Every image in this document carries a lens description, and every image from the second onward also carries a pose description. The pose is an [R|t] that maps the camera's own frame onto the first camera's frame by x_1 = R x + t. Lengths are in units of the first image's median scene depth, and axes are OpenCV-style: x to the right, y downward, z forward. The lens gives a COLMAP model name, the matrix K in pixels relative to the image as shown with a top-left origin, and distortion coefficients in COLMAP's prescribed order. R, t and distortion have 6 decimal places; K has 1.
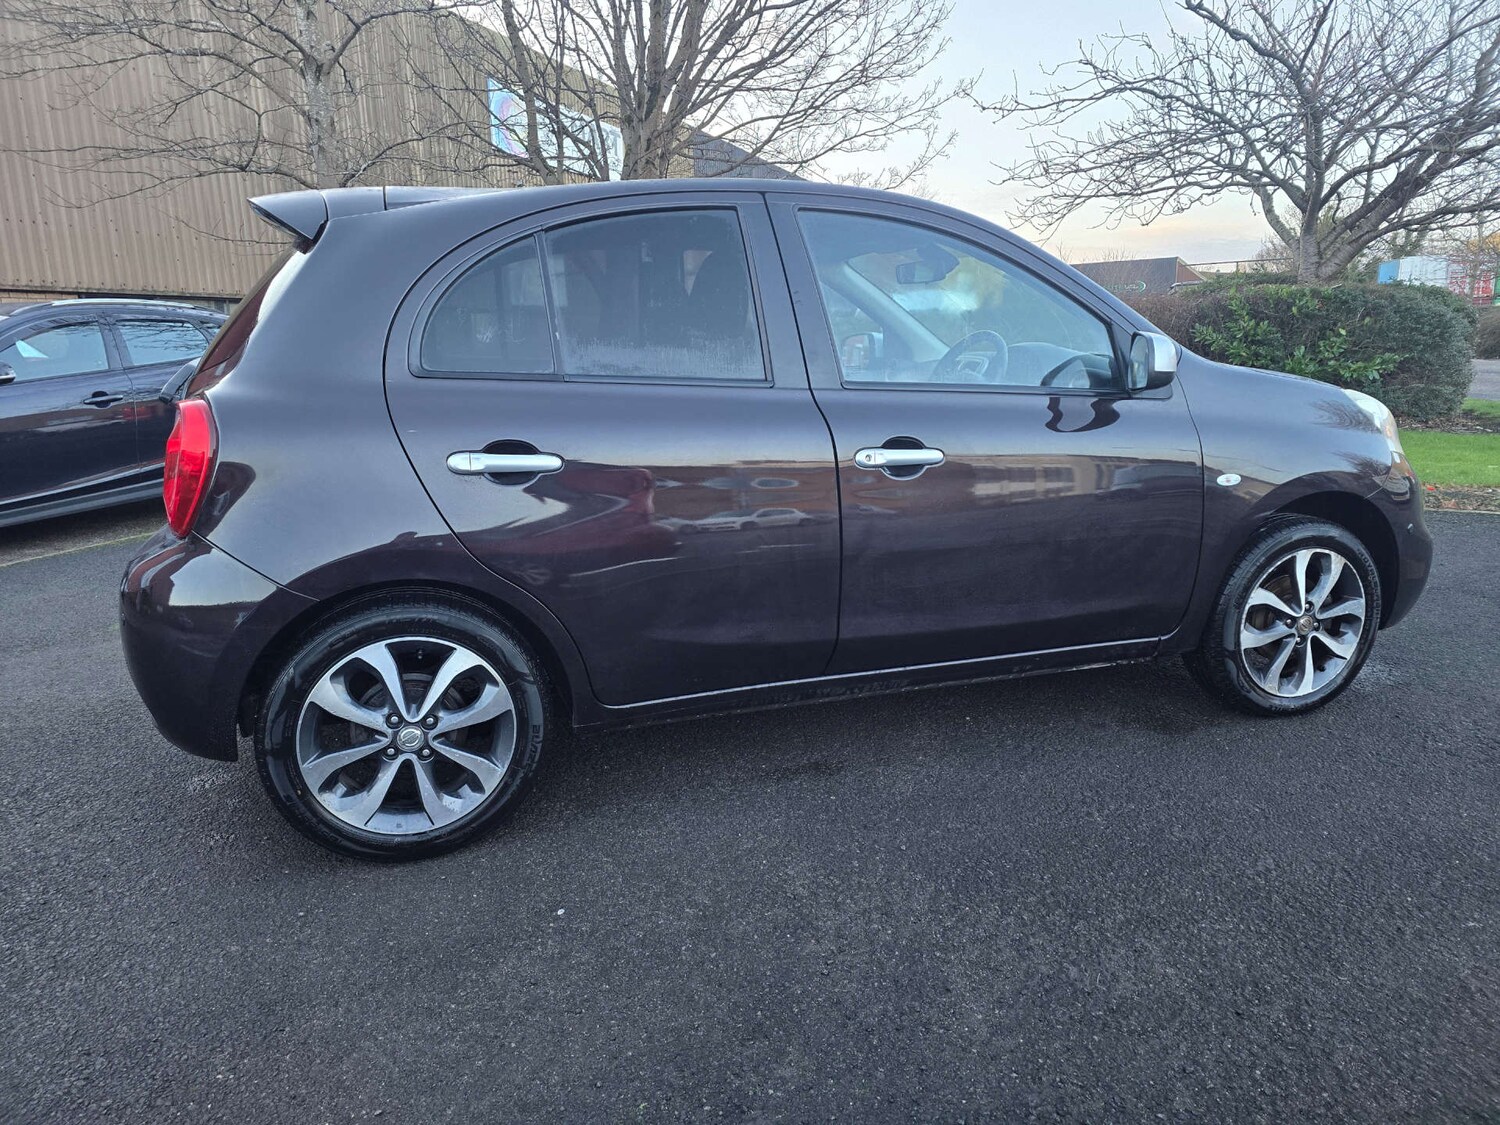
lens RADIAL K [[1008.5, 0, 753.7], [0, 1008.5, 552.8], [0, 0, 1]] dist [0.063537, -0.052962]
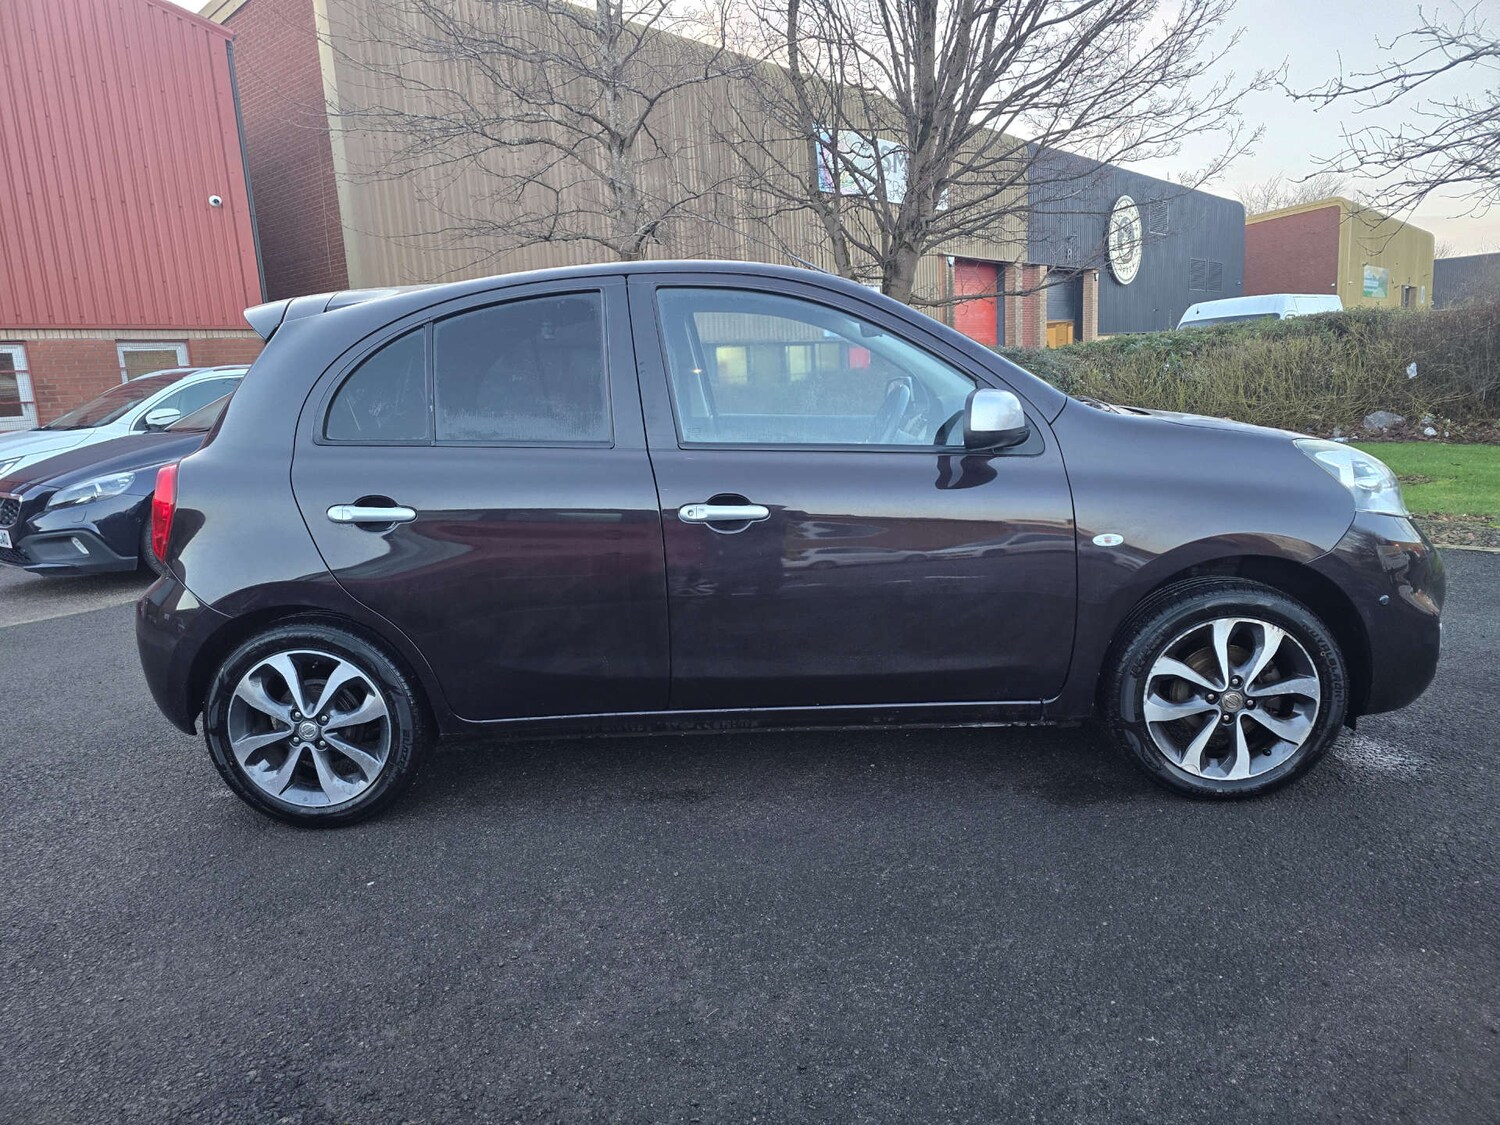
lens RADIAL K [[1008.5, 0, 745.8], [0, 1008.5, 560.1], [0, 0, 1]] dist [0.063537, -0.052962]
pose [[0.935380, 0.035007, -0.351908, 0.496548], [-0.039727, 0.999191, -0.006196, -0.034826], [0.351407, 0.019776, 0.936014, 0.003234]]
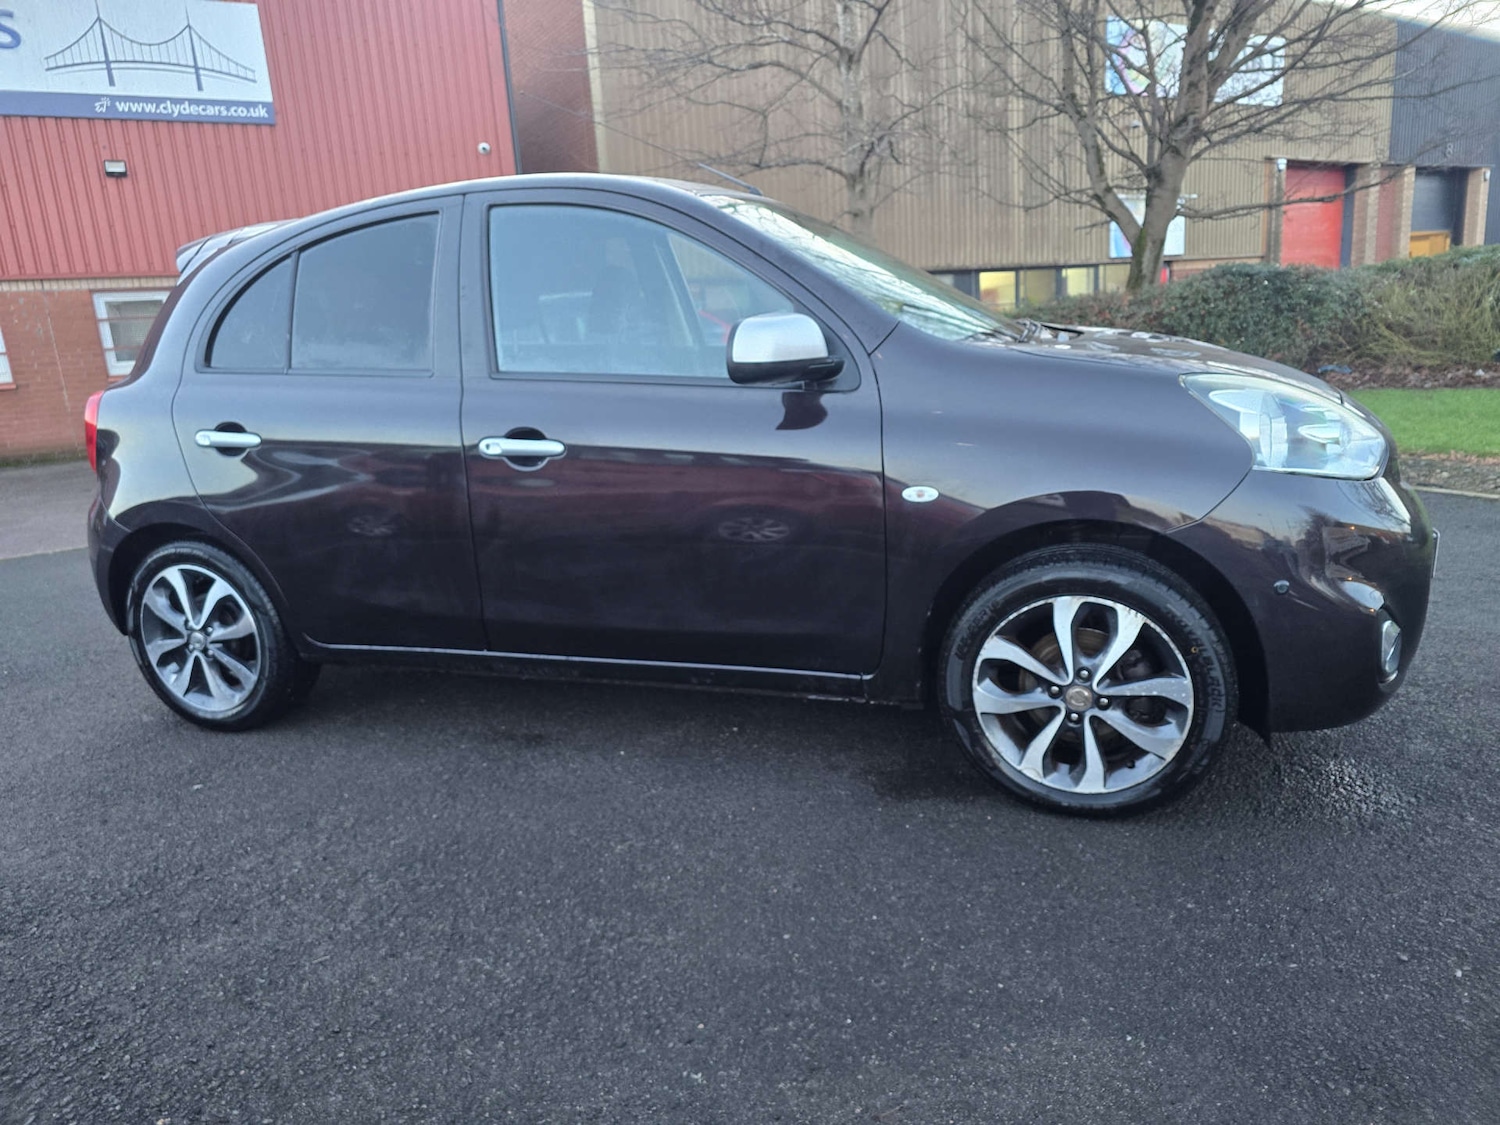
lens RADIAL K [[1008.5, 0, 748.3], [0, 1008.5, 558.4], [0, 0, 1]] dist [0.063537, -0.052962]
pose [[0.787121, 0.109719, -0.606961, 0.865725], [-0.081072, 0.993918, 0.074532, -0.071573], [0.611447, -0.009458, 0.791229, 0.303669]]
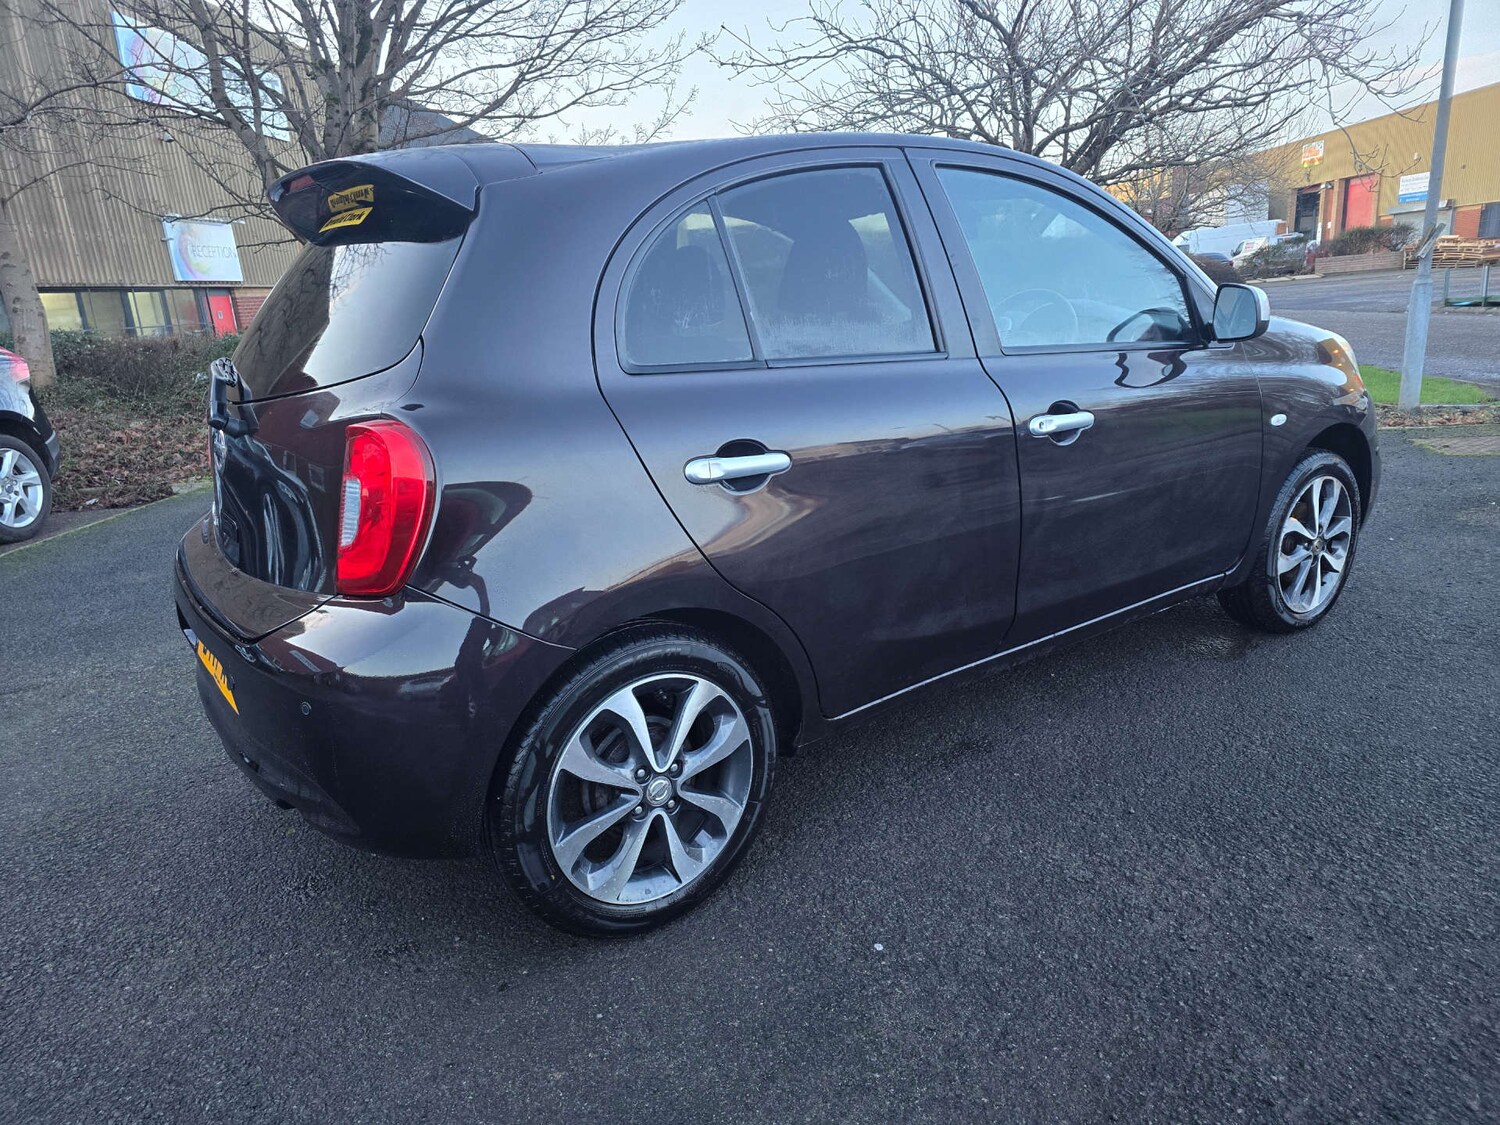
lens RADIAL K [[1008.5, 0, 753.4], [0, 1008.5, 572.8], [0, 0, 1]] dist [0.063537, -0.052962]
pose [[0.951920, -0.120292, 0.281740, -0.395396], [0.105408, 0.992138, 0.067462, -0.043736], [-0.287641, -0.034521, 0.957116, 0.124963]]
